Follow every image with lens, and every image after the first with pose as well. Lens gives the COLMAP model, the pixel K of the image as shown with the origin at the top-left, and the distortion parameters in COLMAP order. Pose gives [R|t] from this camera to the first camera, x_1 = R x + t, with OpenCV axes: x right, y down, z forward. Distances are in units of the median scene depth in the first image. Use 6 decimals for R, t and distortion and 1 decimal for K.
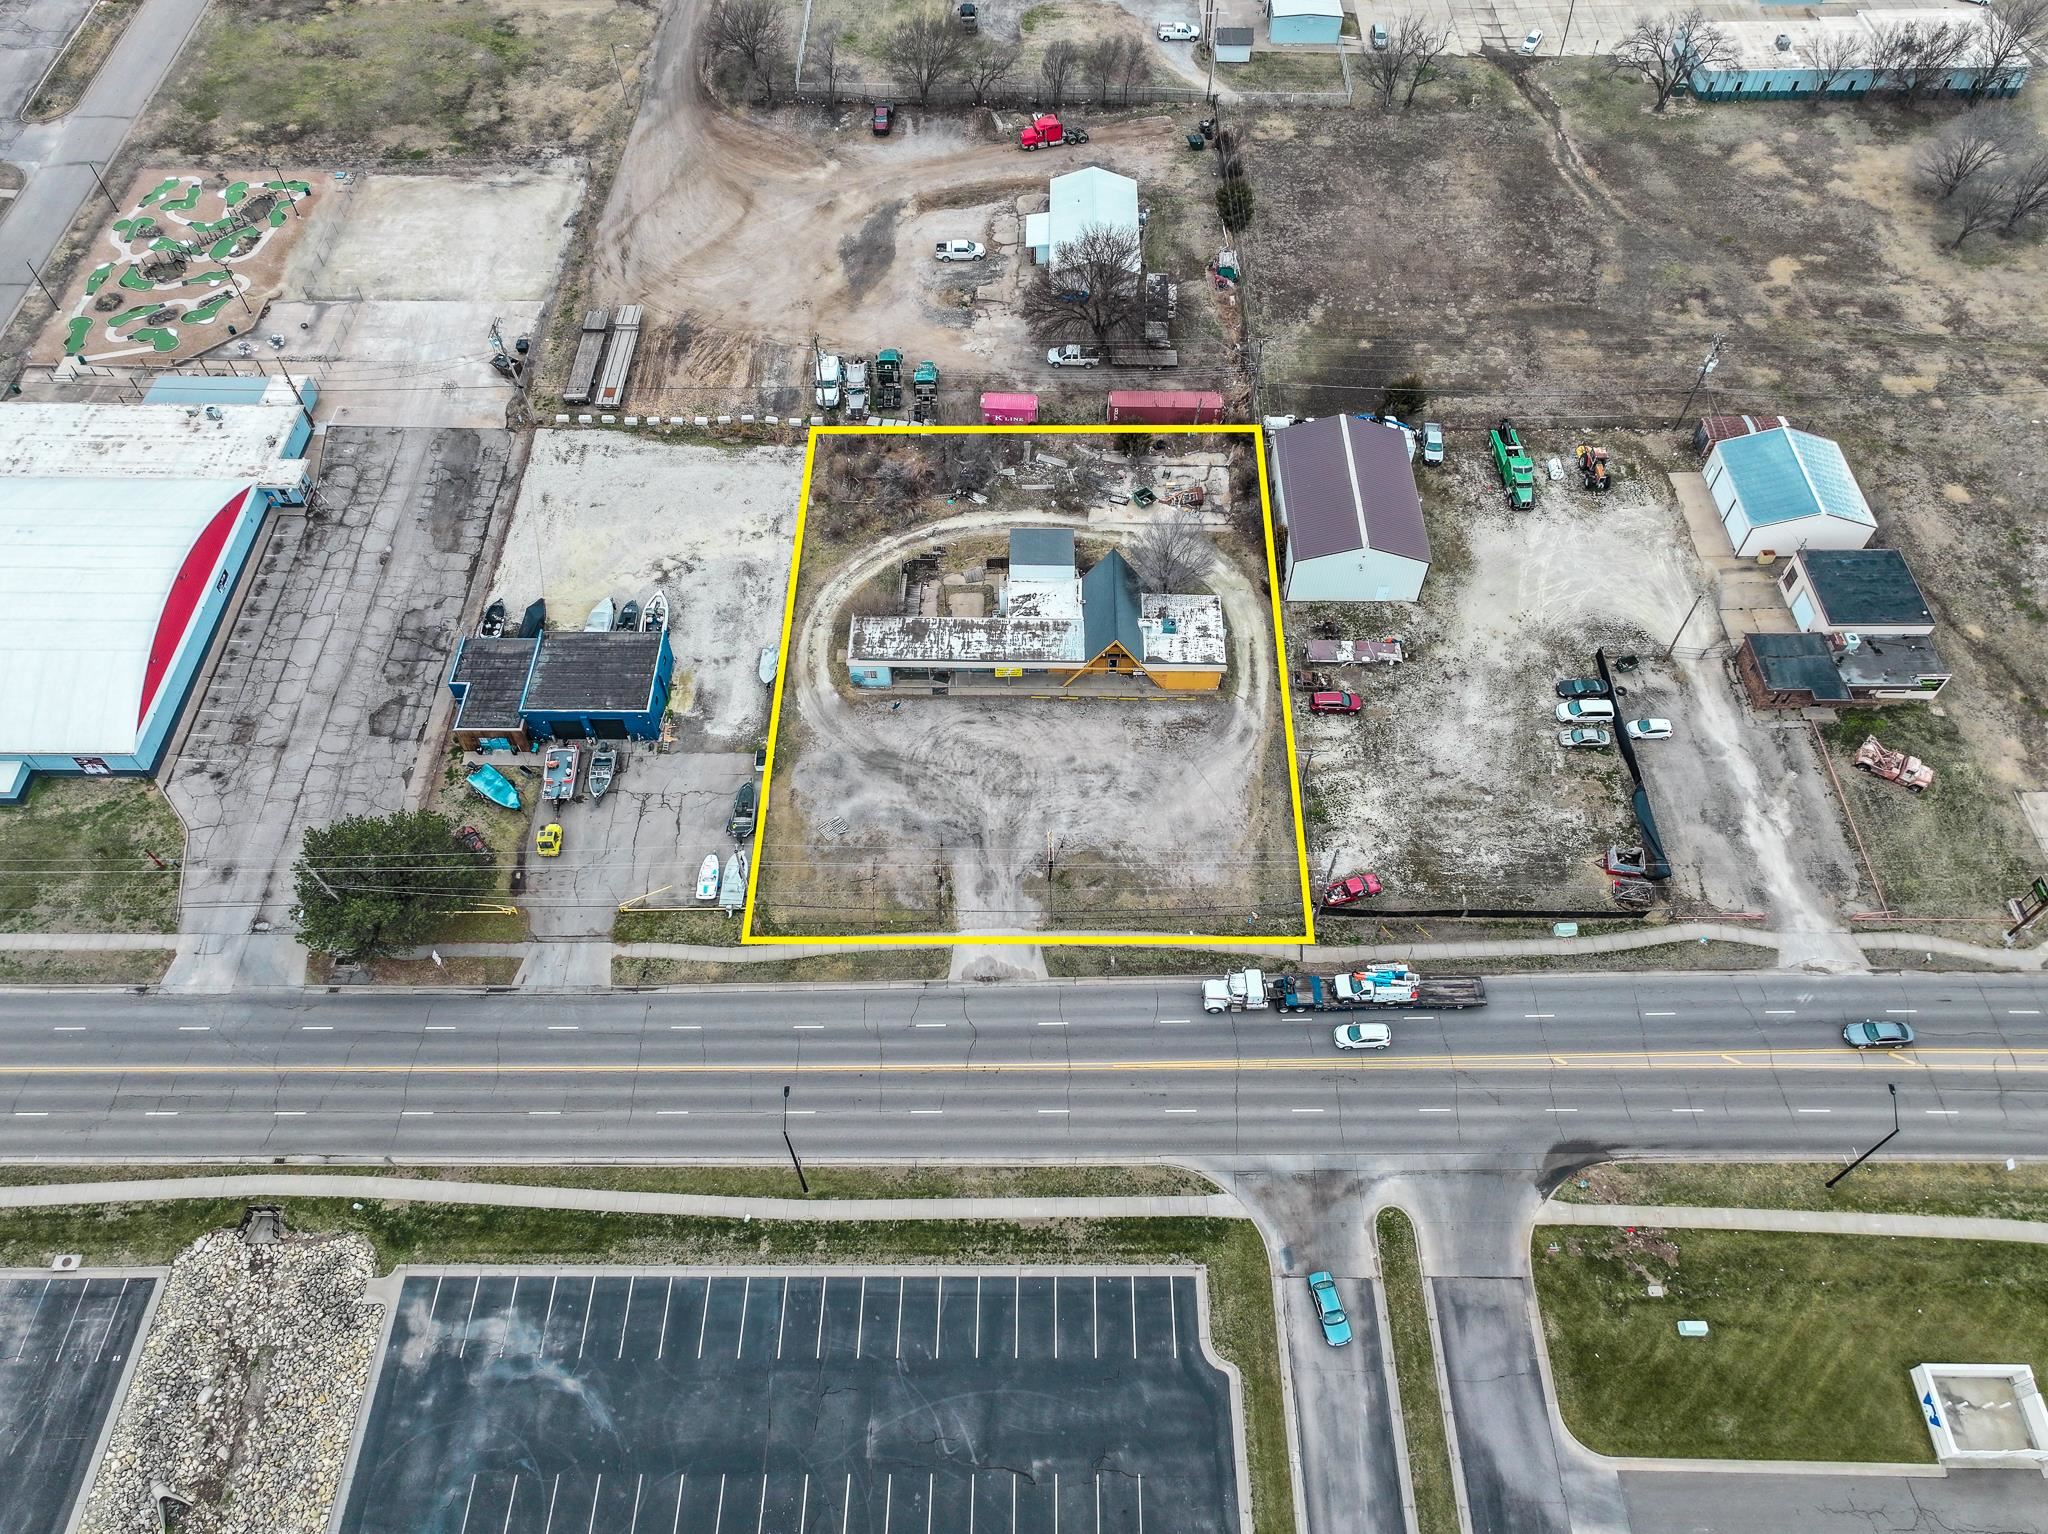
lens RADIAL K [[1409.3, 0, 1024.0], [0, 1409.3, 767.0], [0, 0, 1]] dist [0.010271, 0.002994]
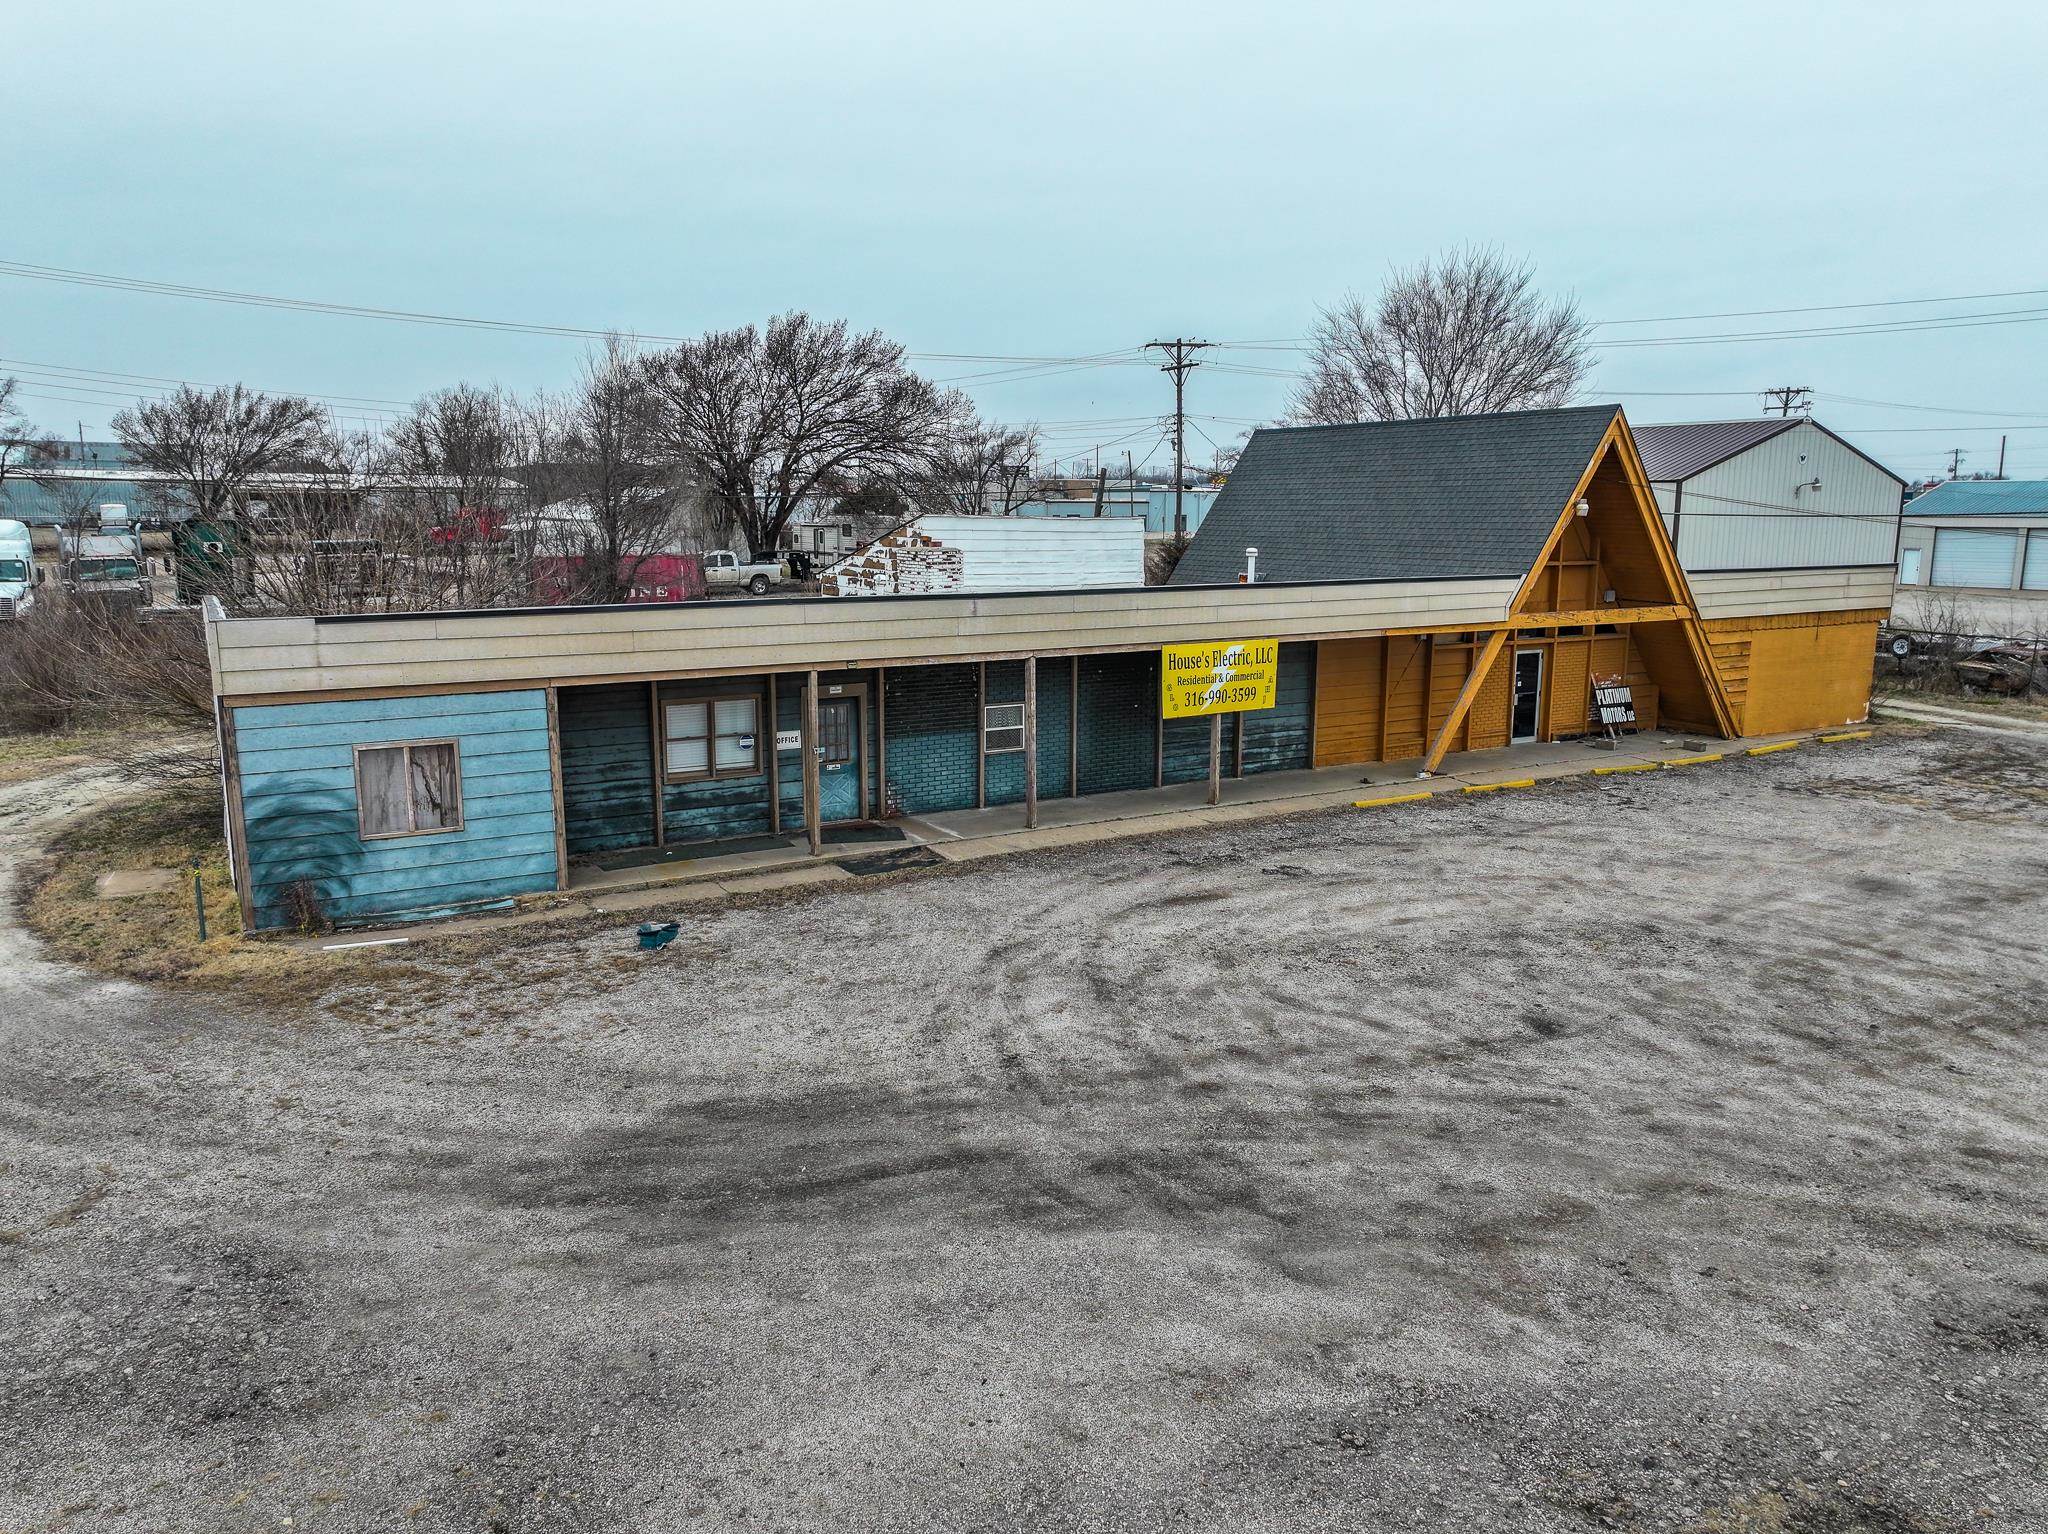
lens RADIAL K [[1435.9, 0, 1027.3], [0, 1435.9, 761.1], [0, 0, 1]] dist [0.004305, 0.006220]
pose [[0.856173, -0.090236, 0.508749, -0.135426], [0.421112, 0.692396, -0.585878, 0.041598], [-0.299388, 0.715853, 0.630810, 0.941752]]
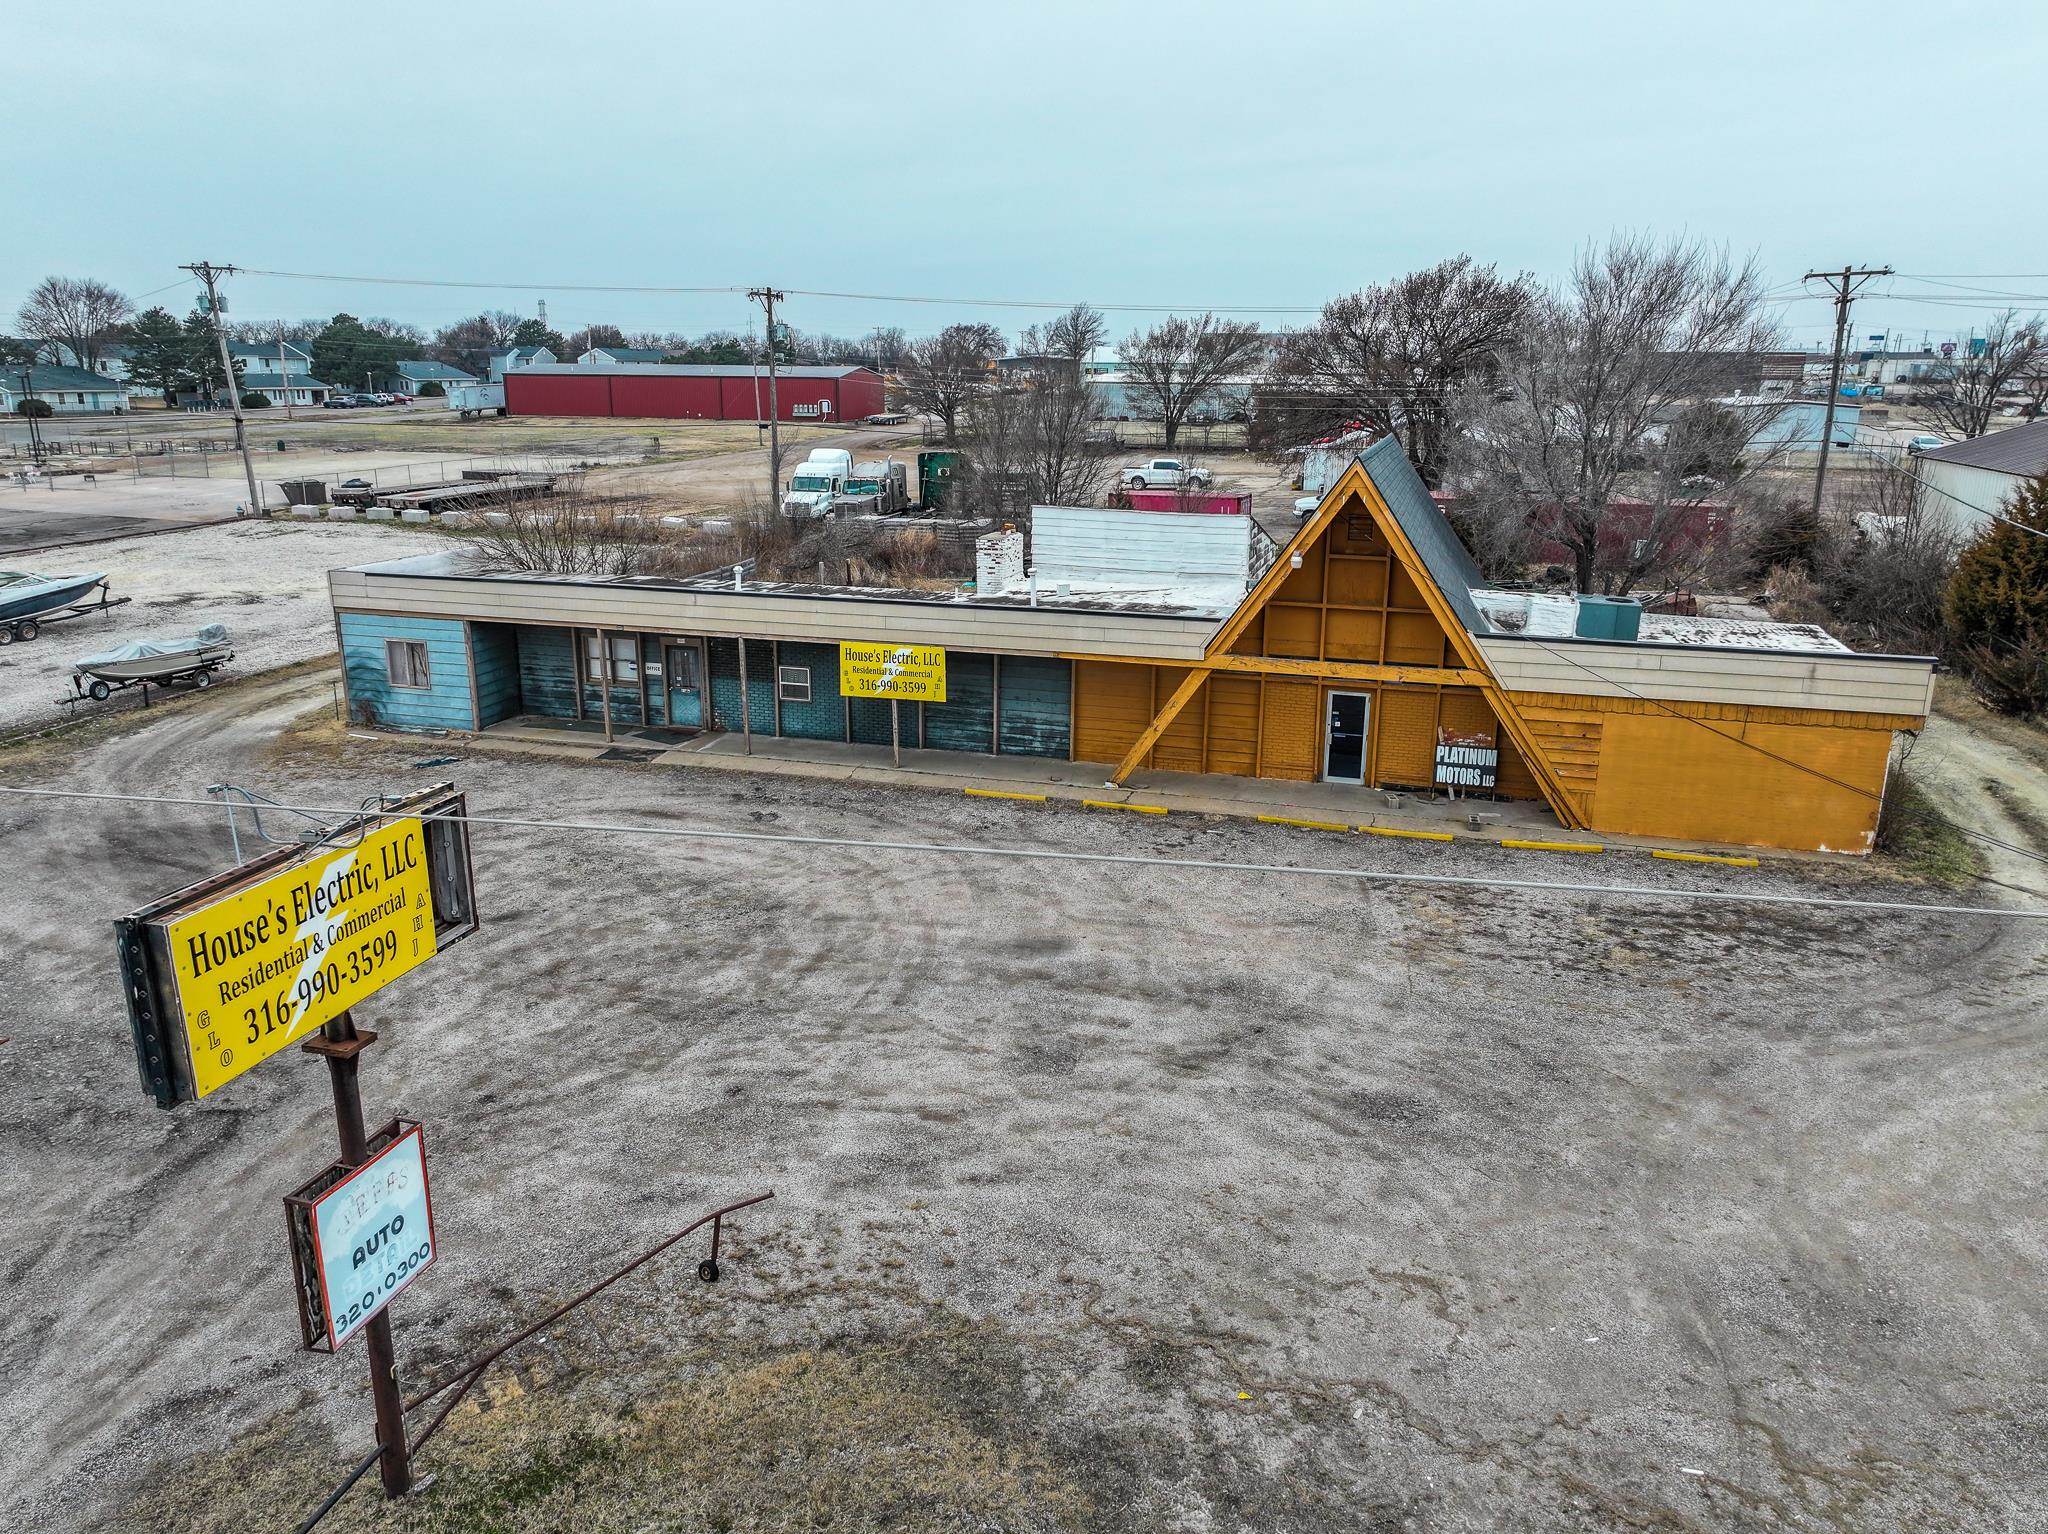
lens RADIAL K [[1435.9, 0, 1027.3], [0, 1435.9, 761.1], [0, 0, 1]] dist [0.004305, 0.006220]
pose [[0.961059, 0.077534, -0.265243, 0.080511], [-0.228123, 0.764320, -0.603138, 0.089507], [0.155967, 0.640159, 0.752244, 0.872405]]
